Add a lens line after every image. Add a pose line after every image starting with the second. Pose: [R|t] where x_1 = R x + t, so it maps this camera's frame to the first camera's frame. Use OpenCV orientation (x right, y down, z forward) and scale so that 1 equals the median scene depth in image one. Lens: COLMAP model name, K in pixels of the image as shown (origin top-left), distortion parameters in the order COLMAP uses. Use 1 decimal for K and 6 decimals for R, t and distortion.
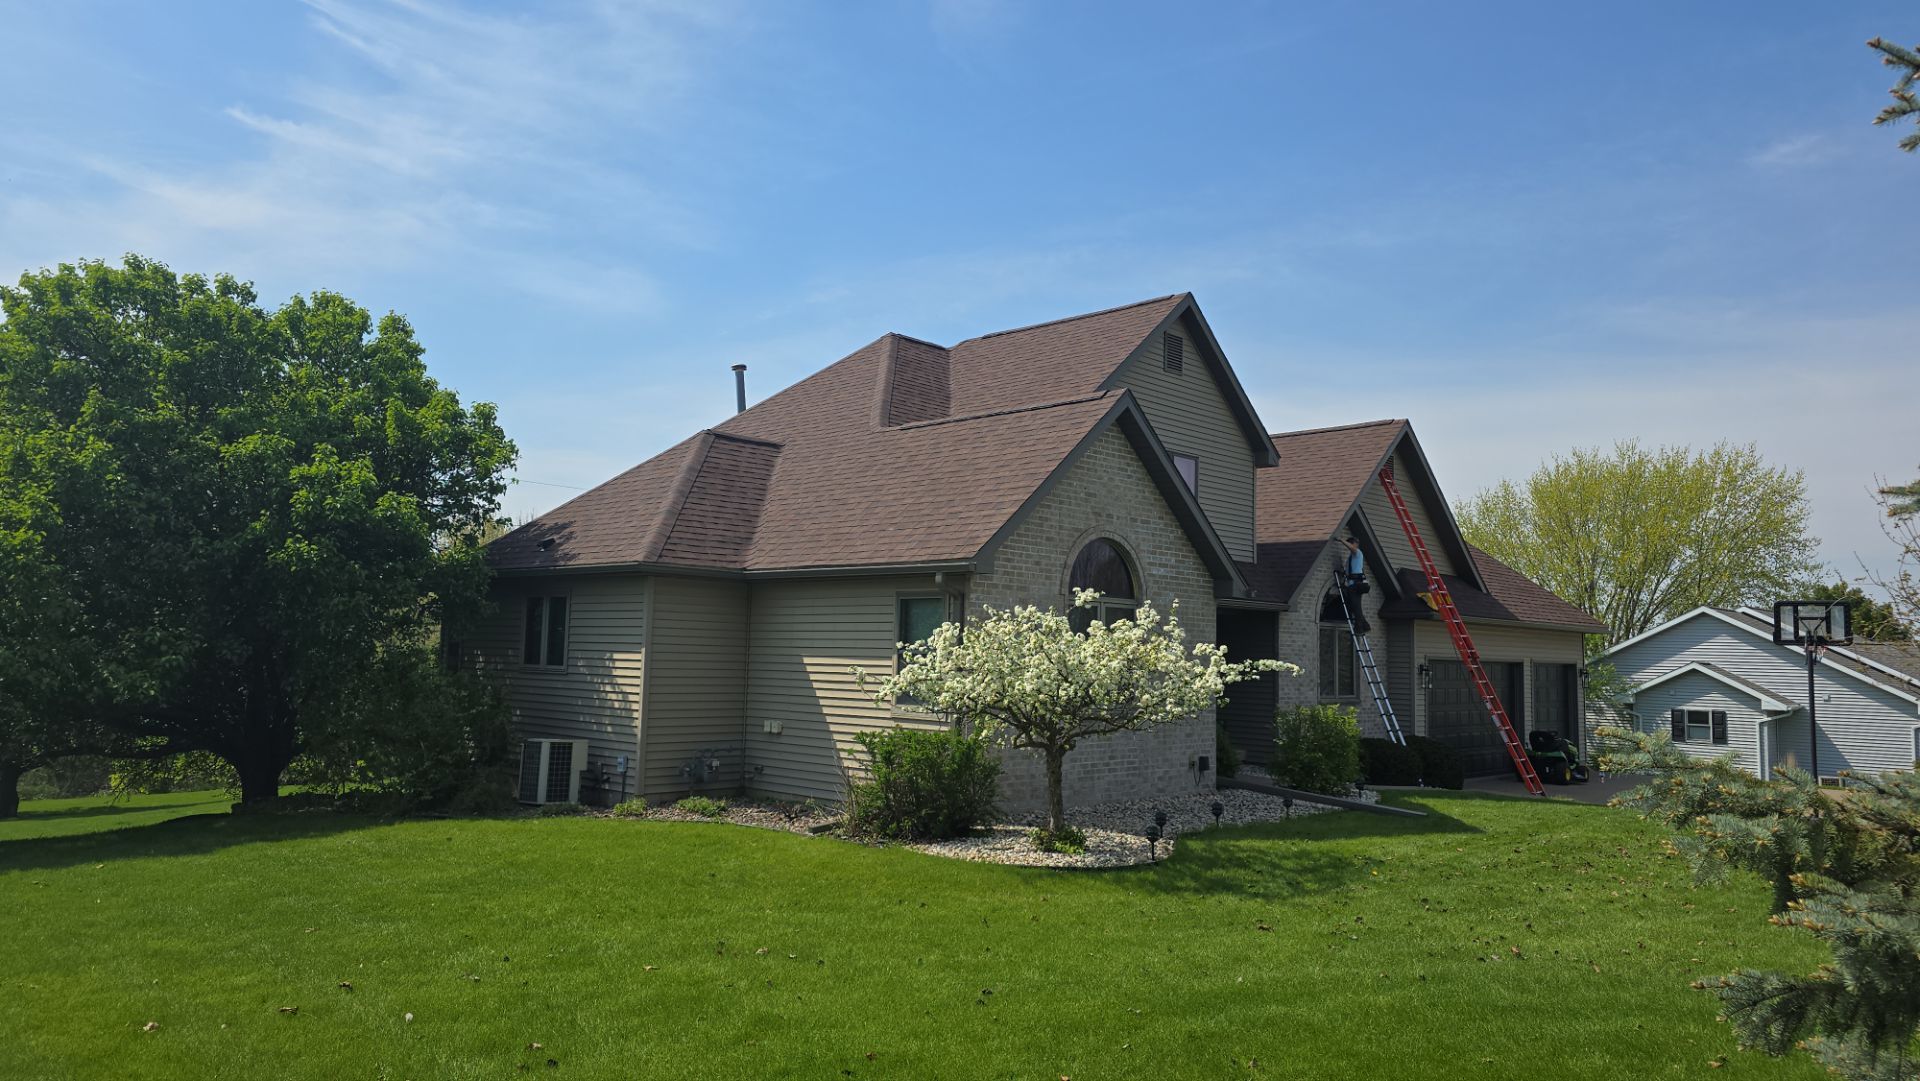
lens RADIAL K [[1305.2, 0, 960.0], [0, 1305.2, 540.5], [0, 0, 1]] dist [0.089273, -0.085342]
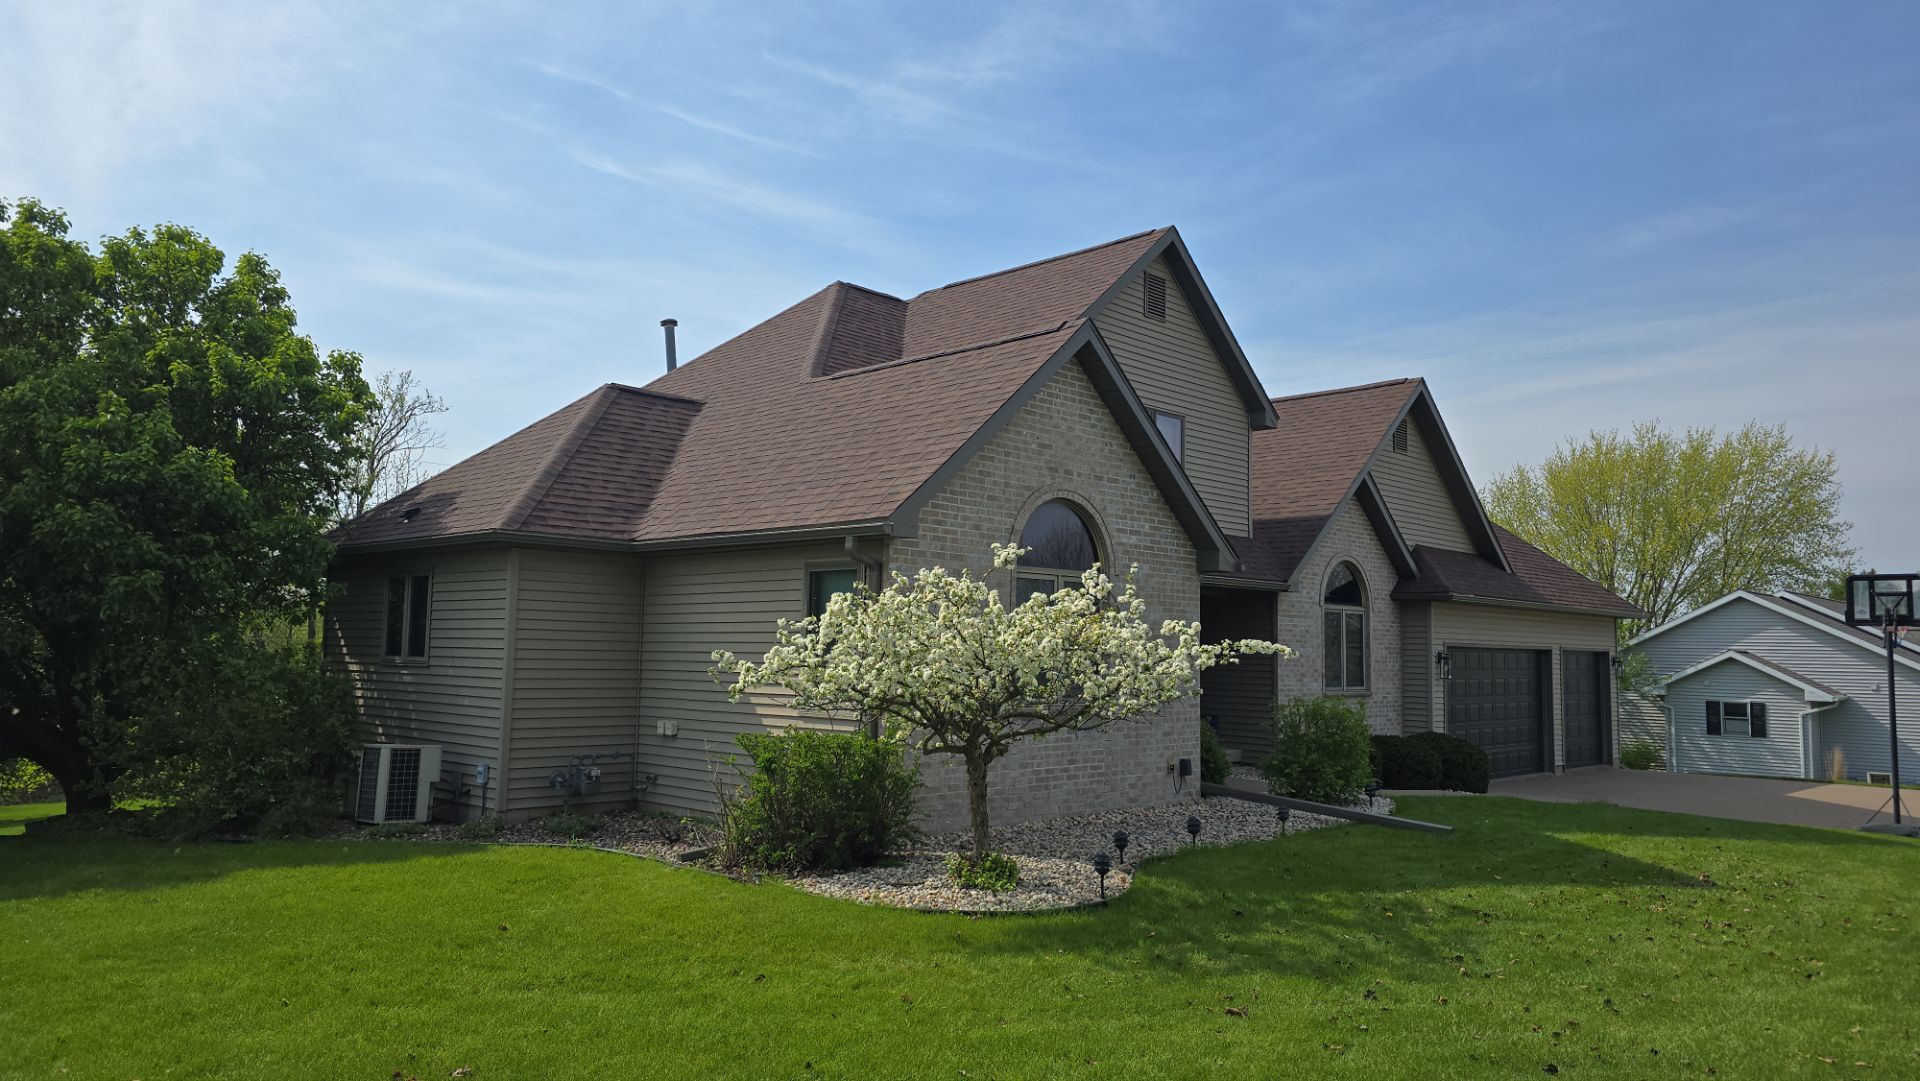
lens RADIAL K [[1294.6, 0, 960.0], [0, 1294.6, 540.5], [0, 0, 1]] dist [0.048377, -0.003355]
pose [[0.999903, -0.007940, -0.011416, 0.051619], [0.007949, 0.999968, 0.000723, 0.022395], [0.011410, -0.000814, 0.999935, 0.164498]]
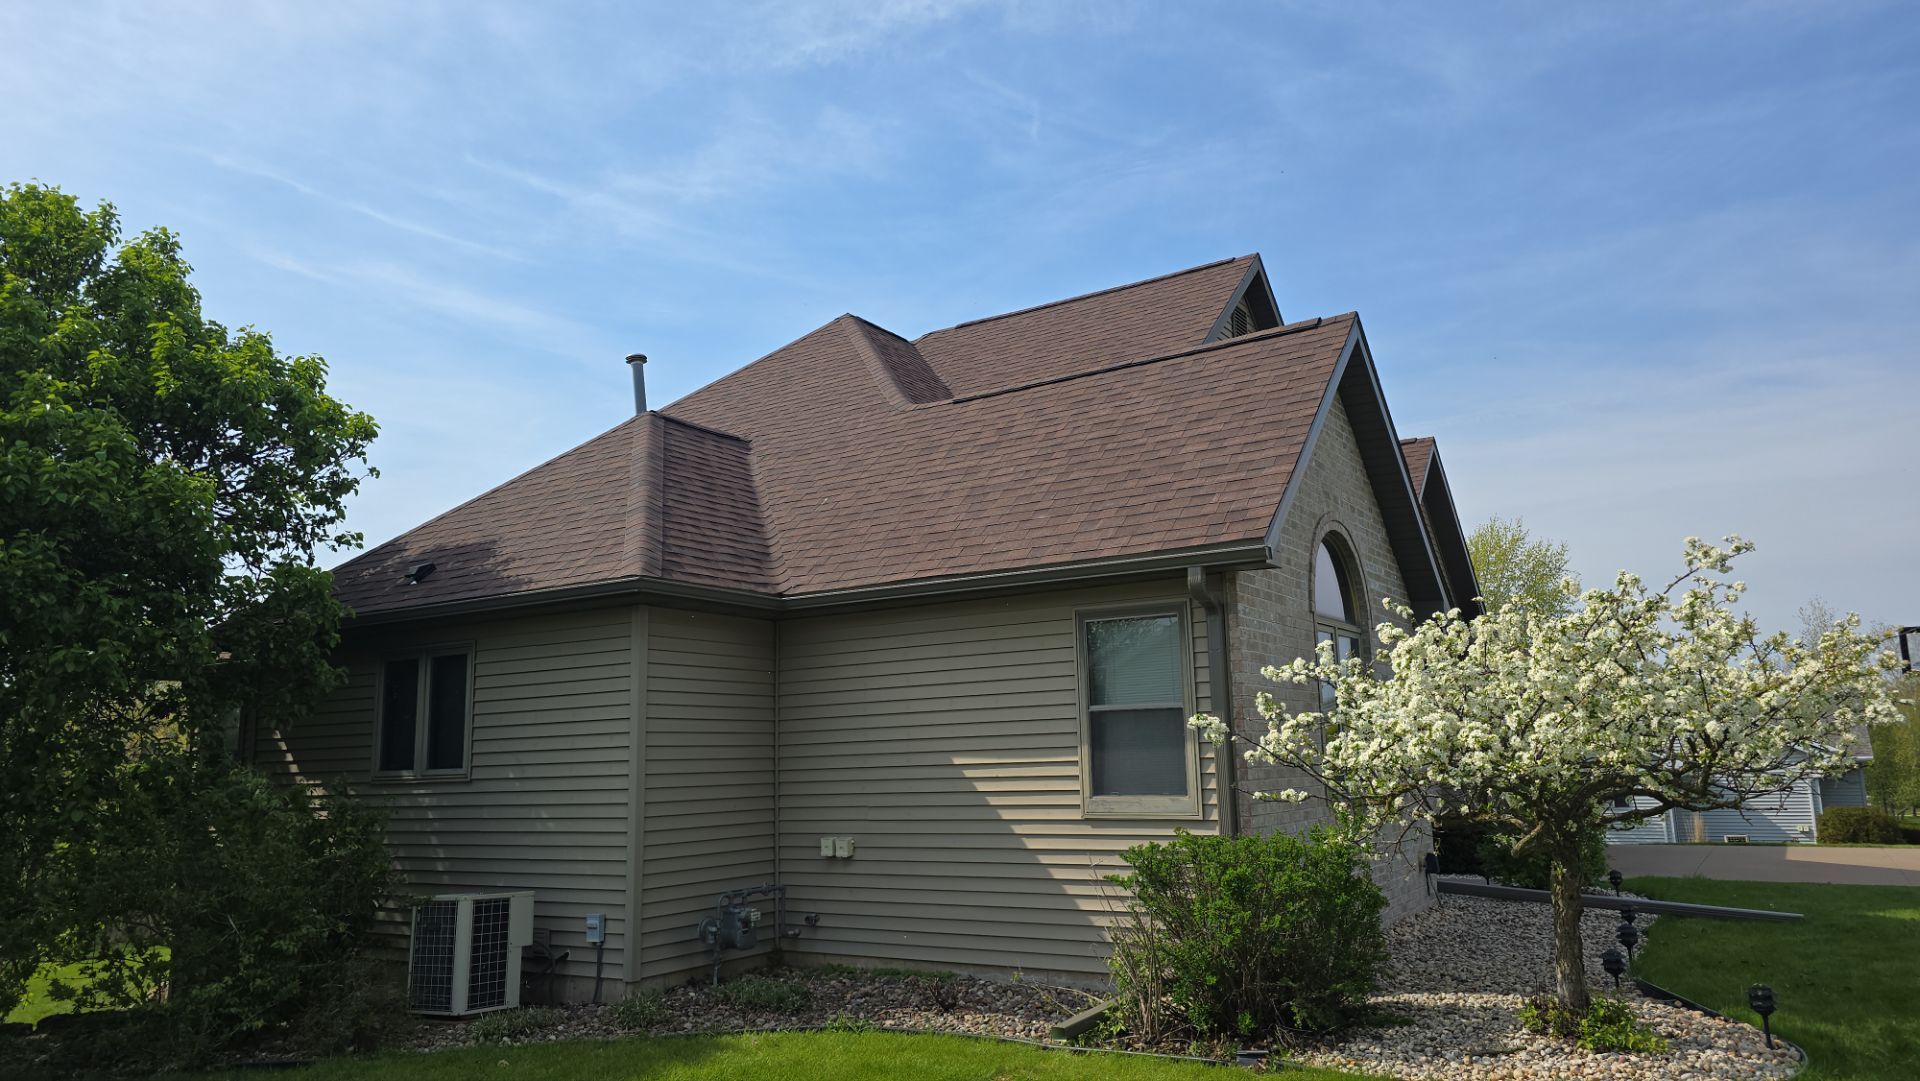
lens RADIAL K [[1294.6, 0, 960.0], [0, 1294.6, 540.5], [0, 0, 1]] dist [0.048377, -0.003355]
pose [[0.979375, -0.016848, 0.201346, -0.196136], [0.033451, 0.996286, -0.079342, 0.046026], [-0.199261, 0.084441, 0.976302, 0.358841]]
